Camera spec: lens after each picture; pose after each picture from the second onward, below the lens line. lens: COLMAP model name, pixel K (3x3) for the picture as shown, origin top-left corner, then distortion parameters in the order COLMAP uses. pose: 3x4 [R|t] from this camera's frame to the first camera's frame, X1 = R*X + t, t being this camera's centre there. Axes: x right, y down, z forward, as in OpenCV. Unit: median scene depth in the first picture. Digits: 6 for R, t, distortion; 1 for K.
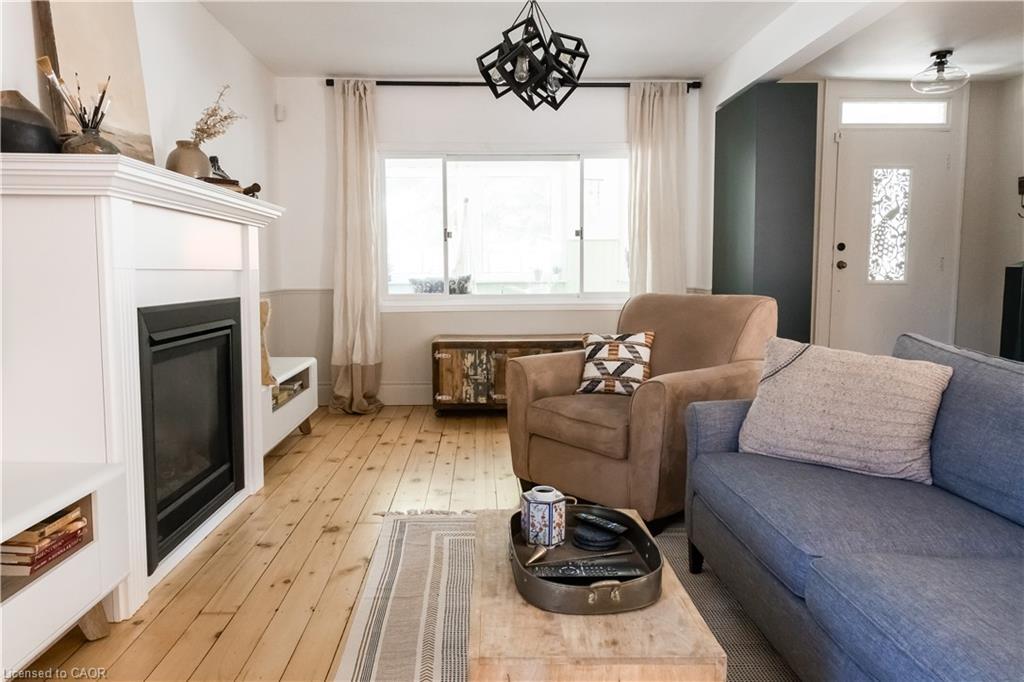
lens RADIAL K [[699.6, 0, 510.0], [0, 699.6, 338.9], [0, 0, 1]] dist [0.004825, -0.007432]
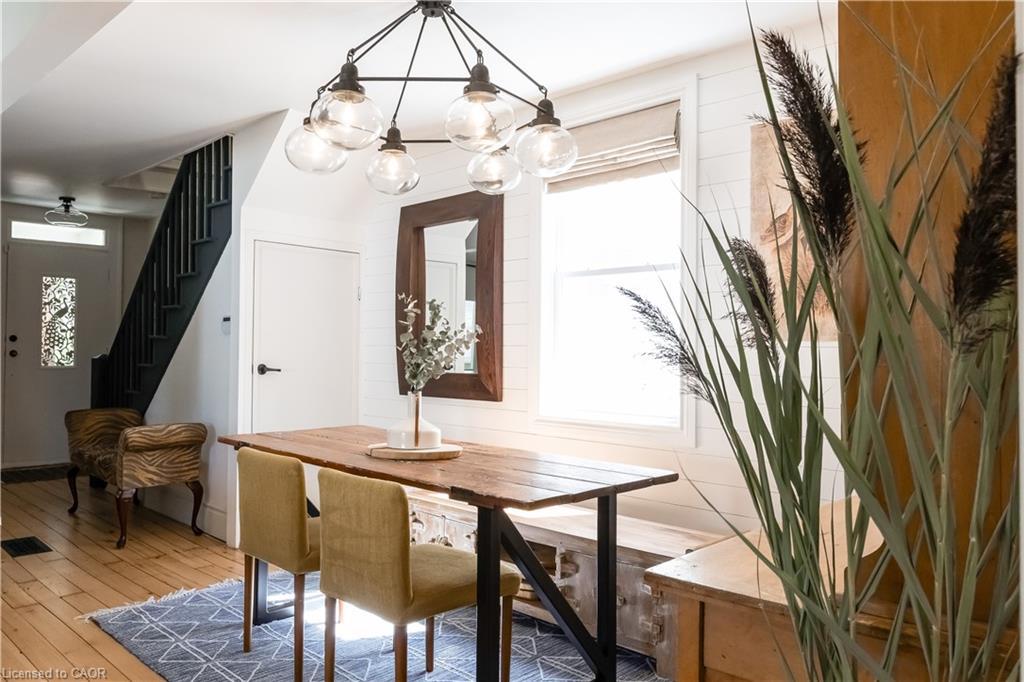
lens RADIAL K [[699.6, 0, 479.0], [0, 699.6, 335.2], [0, 0, 1]] dist [0.004825, -0.007432]
pose [[0.714126, 0.015719, 0.699841, 0.204009], [0.064075, 0.994083, -0.087710, 0.018897], [-0.697079, 0.107478, 0.708893, -0.403891]]
